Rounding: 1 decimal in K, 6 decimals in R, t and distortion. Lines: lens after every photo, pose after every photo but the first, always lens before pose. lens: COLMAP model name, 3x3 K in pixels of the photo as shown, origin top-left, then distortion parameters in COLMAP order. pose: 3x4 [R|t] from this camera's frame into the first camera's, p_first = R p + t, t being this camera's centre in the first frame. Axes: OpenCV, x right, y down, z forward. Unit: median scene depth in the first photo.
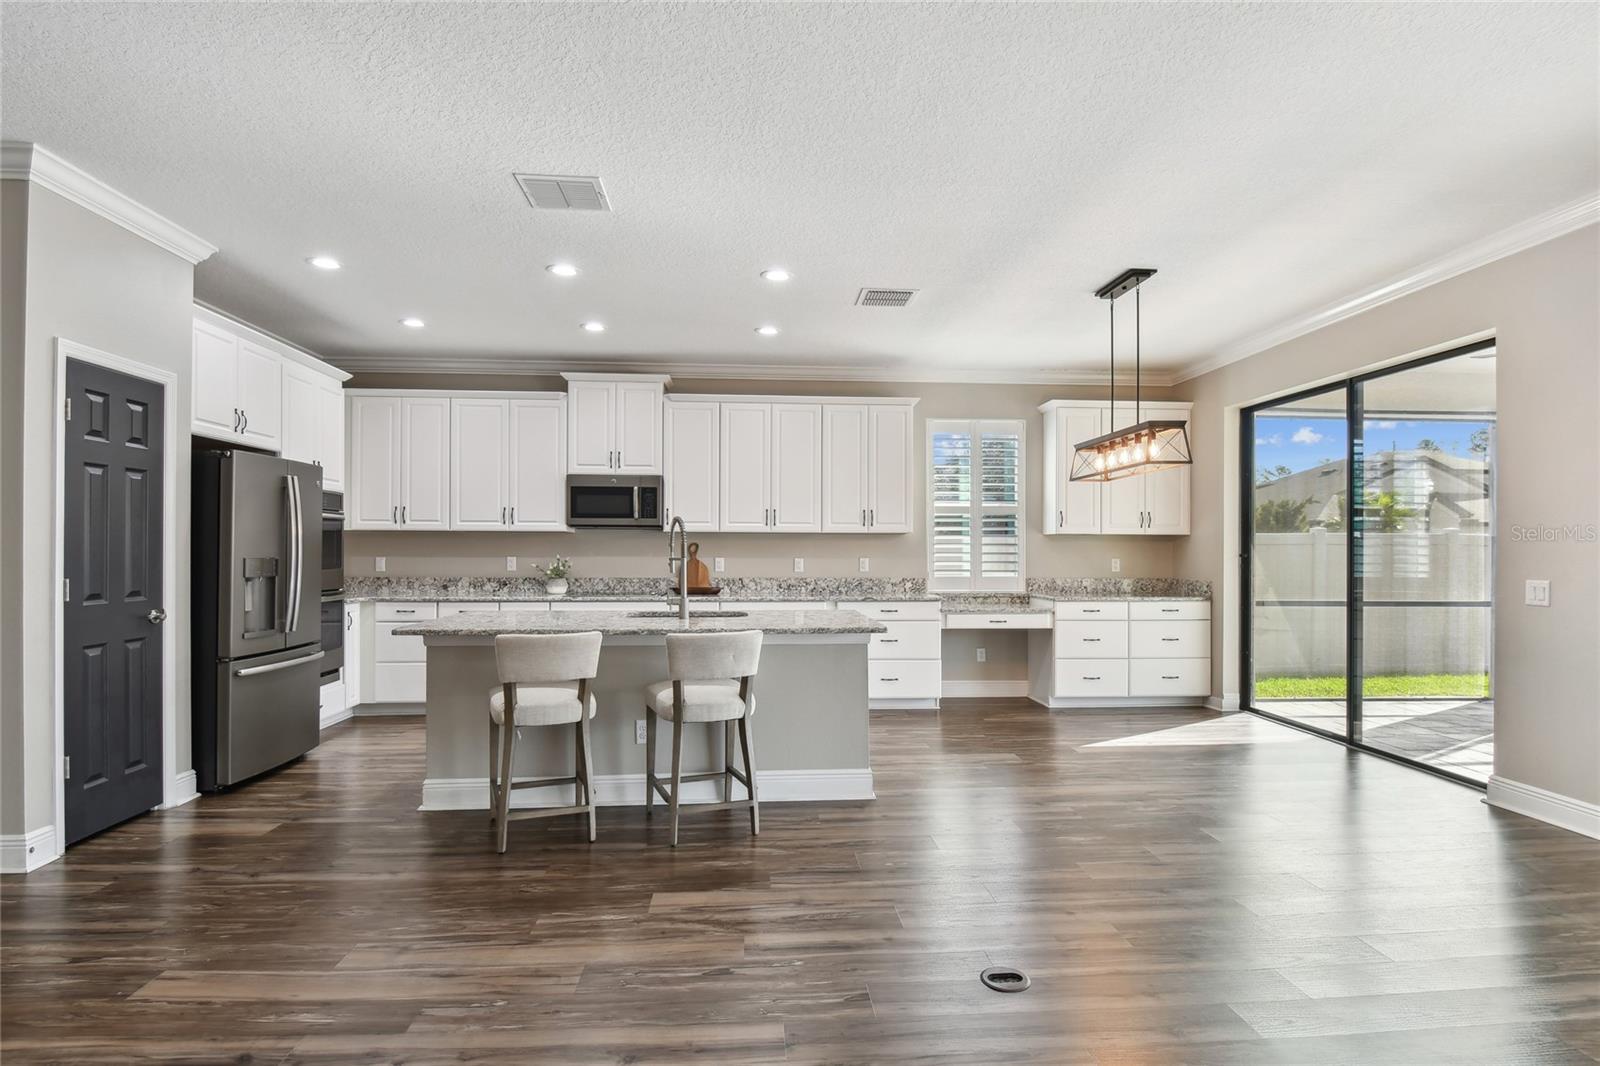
lens RADIAL K [[833.7, 0, 802.5], [0, 833.7, 541.3], [0, 0, 1]] dist [0.021157, -0.037459]
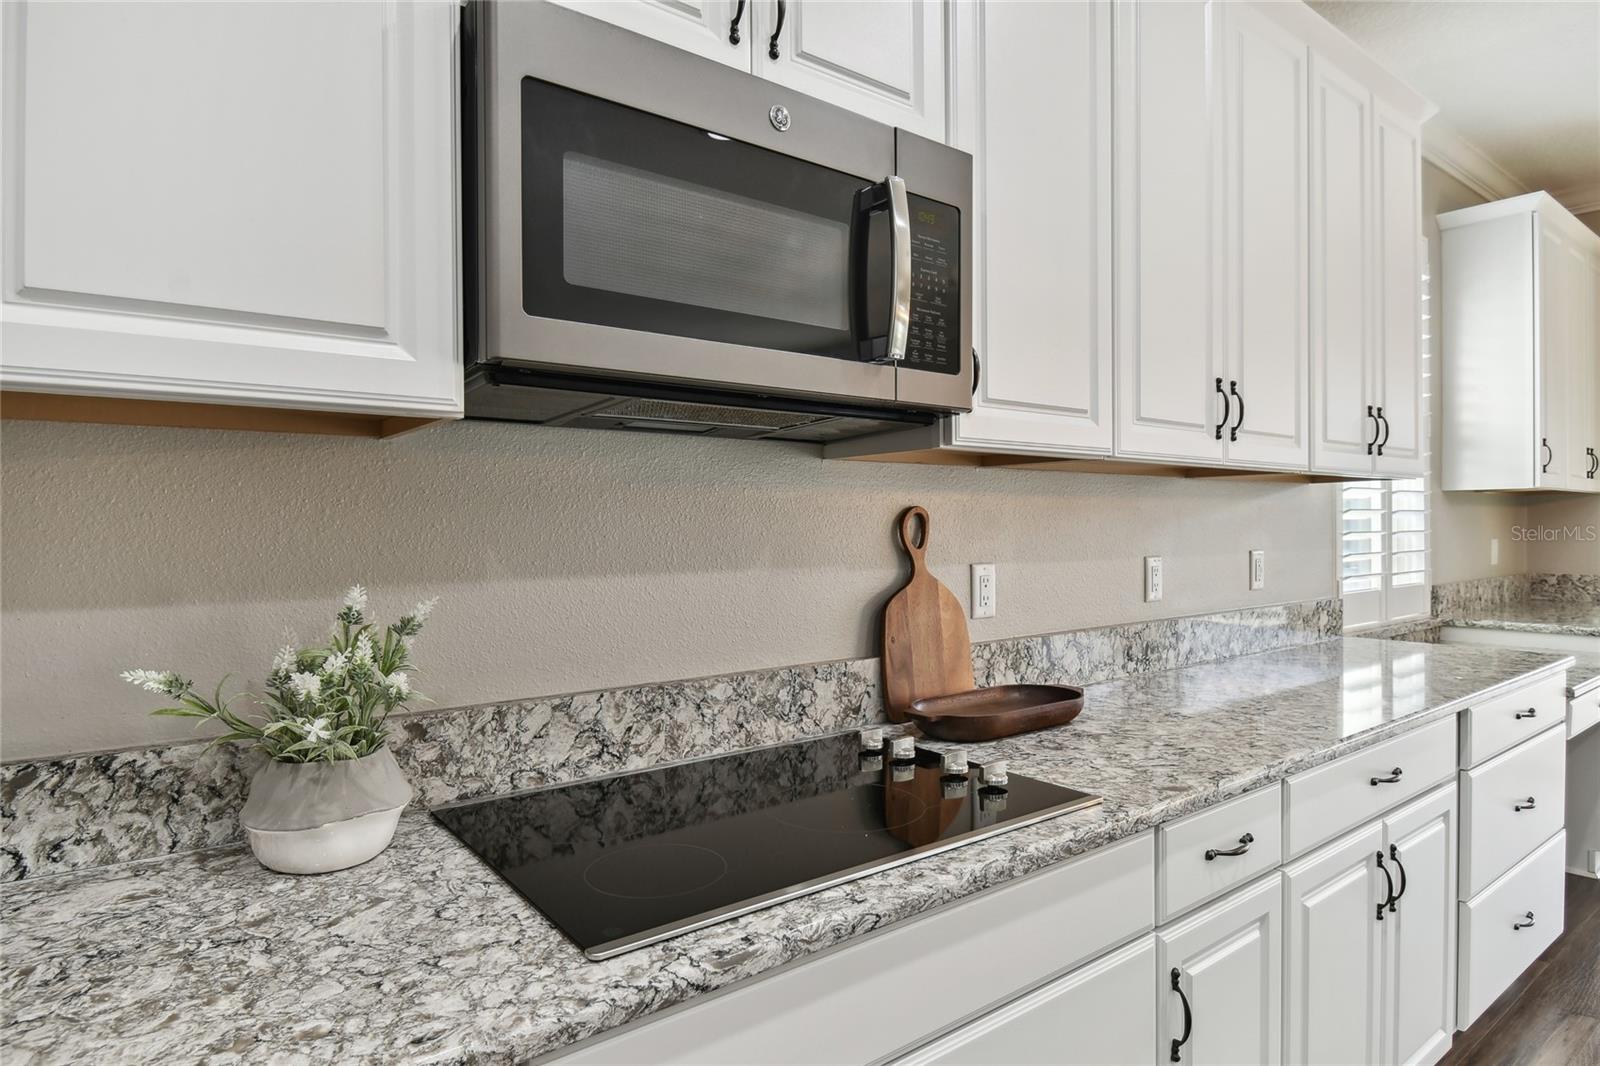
lens RADIAL K [[906.5, 0, 800.0], [0, 906.5, 533.0], [0, 0, 1]] dist [0.004973, -0.016573]
pose [[0.834537, -0.014240, 0.550768, -0.326145], [0.004537, 0.999810, 0.018975, 0.004823], [-0.550933, -0.013336, 0.834443, 0.864153]]
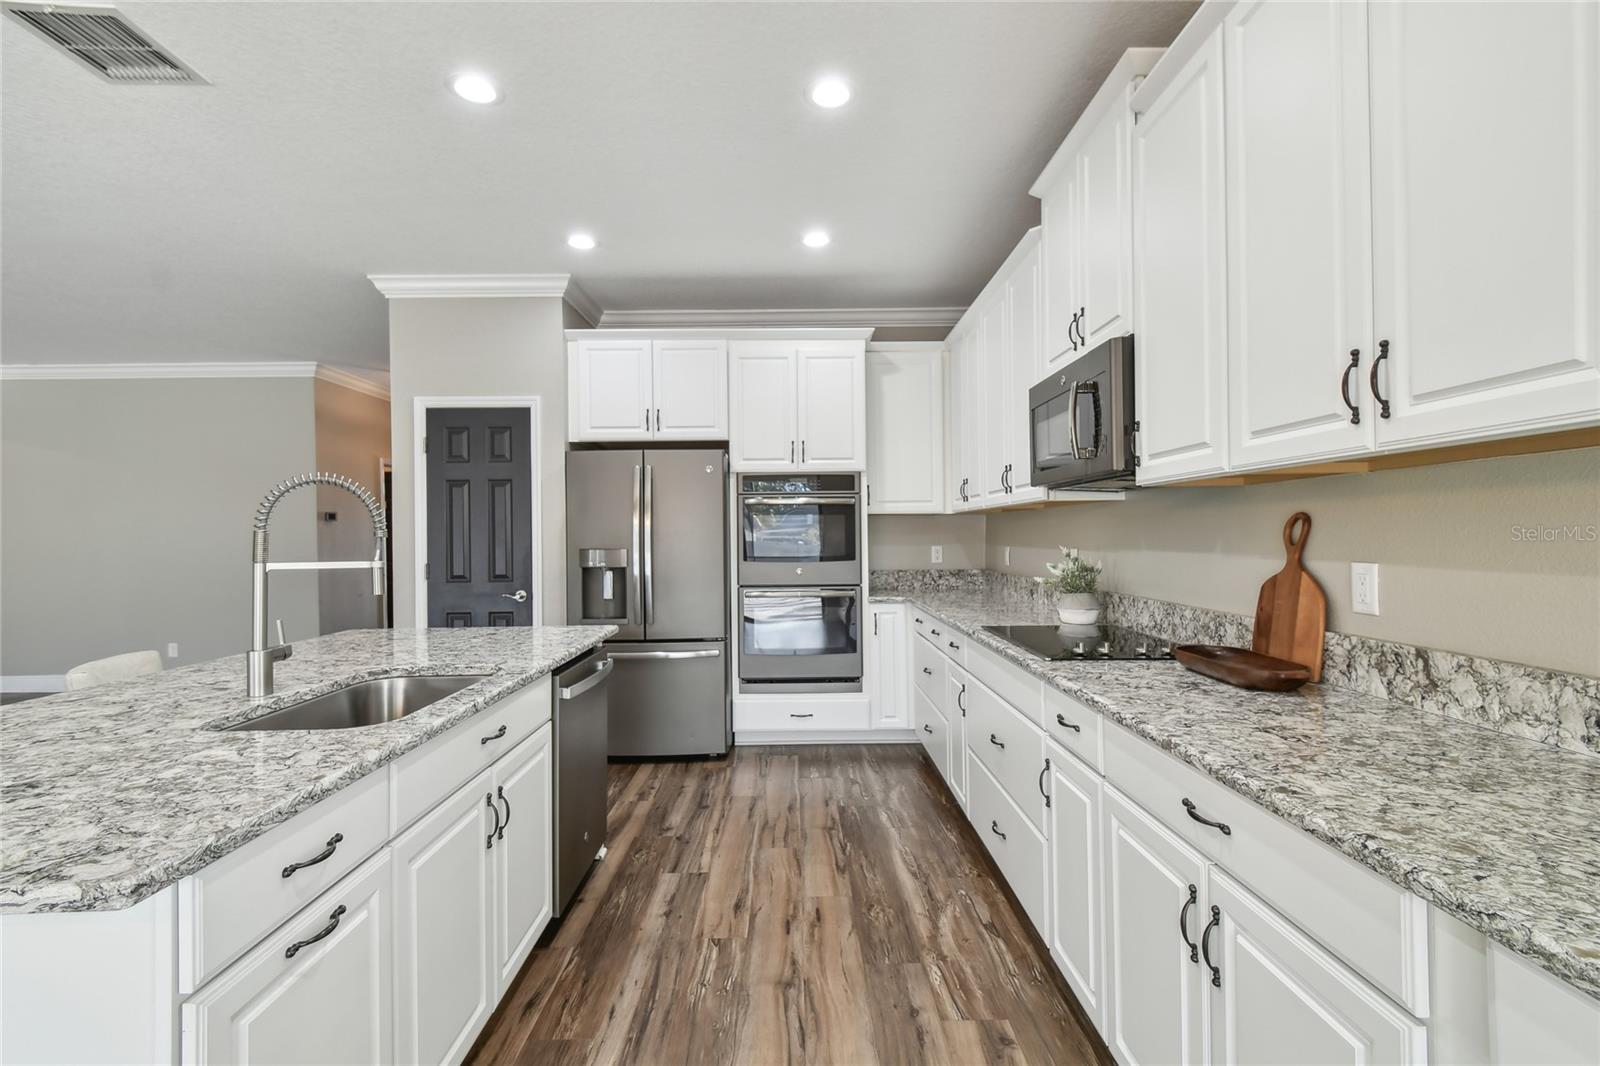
lens RADIAL K [[717.0, 0, 799.5], [0, 717.0, 530.3], [0, 0, 1]] dist [0.015300, -0.011885]
pose [[-0.064447, -0.010821, -0.997862, 0.161497], [0.021541, 0.999693, -0.012232, 0.008217], [0.997689, -0.022283, -0.064194, 0.899160]]
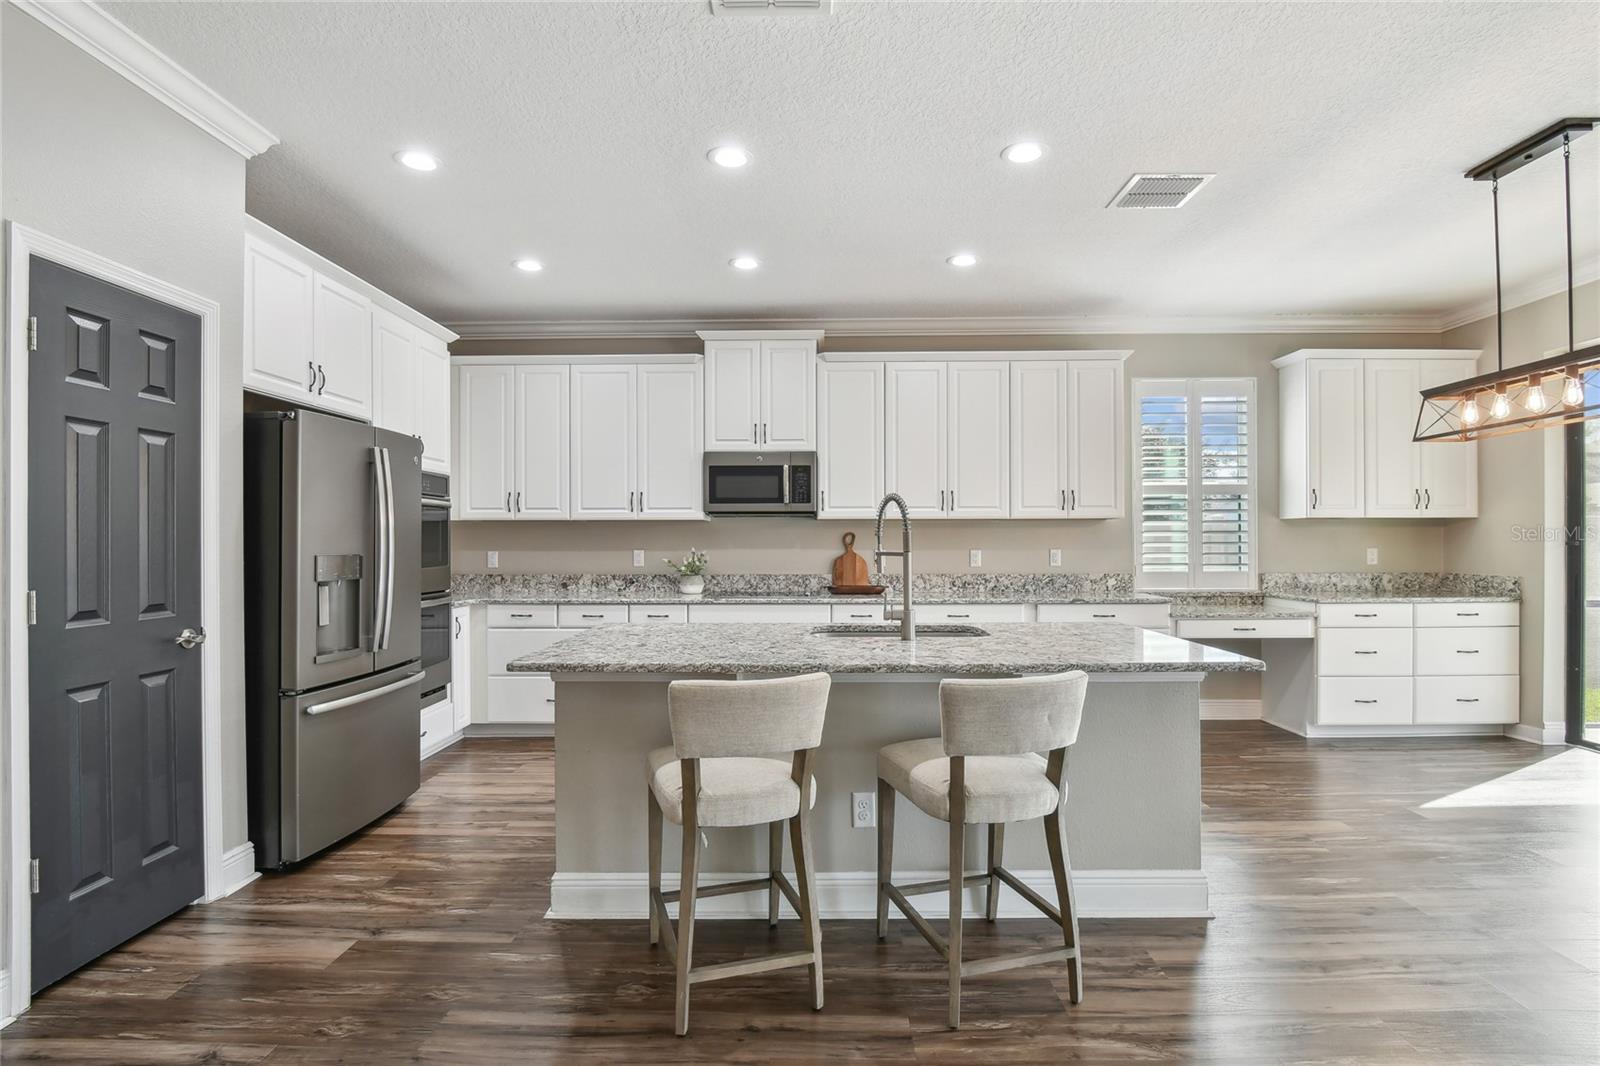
lens RADIAL K [[775.7, 0, 800.0], [0, 775.7, 533.0], [0, 0, 1]] dist [-0.001971, -0.015908]
pose [[0.995685, -0.007175, -0.092523, -0.116511], [0.007222, 0.999974, 0.000177, 0.002047], [0.092519, -0.000844, 0.995711, 0.236492]]
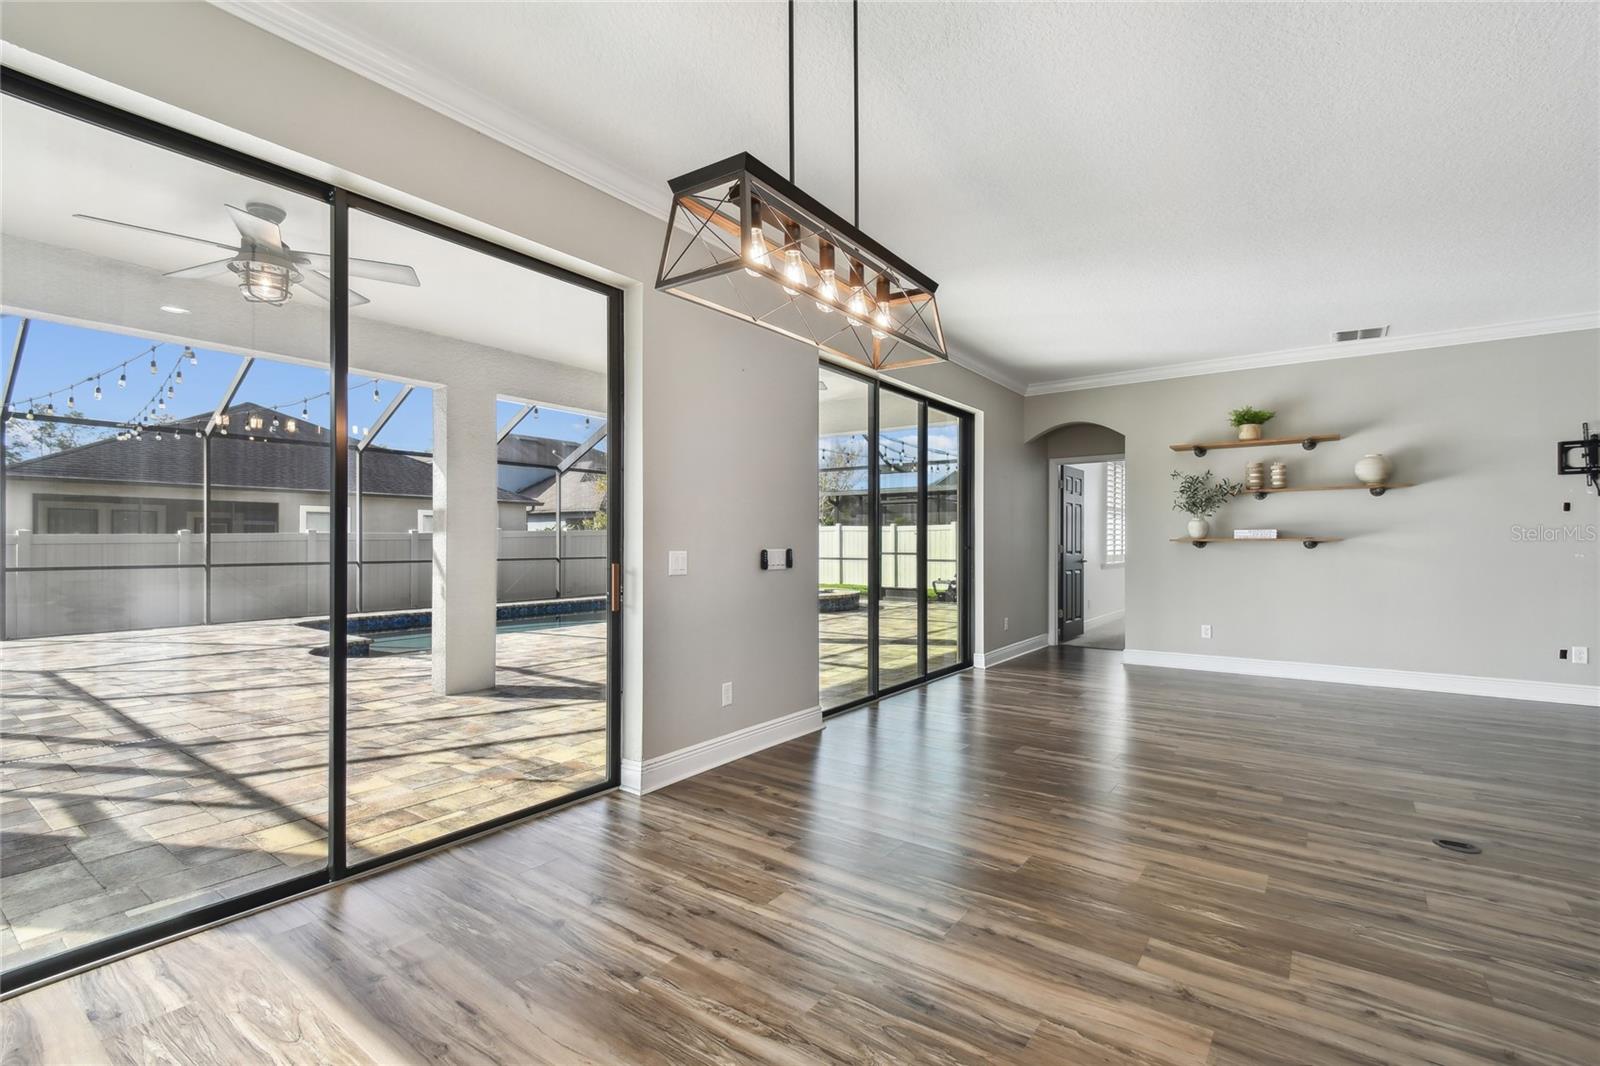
lens RADIAL K [[719.9, 0, 797.8], [0, 719.9, 549.1], [0, 0, 1]] dist [0.012773, -0.012285]
pose [[-0.758708, -0.010846, 0.651340, 0.111996], [-0.010399, 0.999936, 0.004538, 0.023327], [-0.651347, -0.003330, -0.758772, 0.959190]]
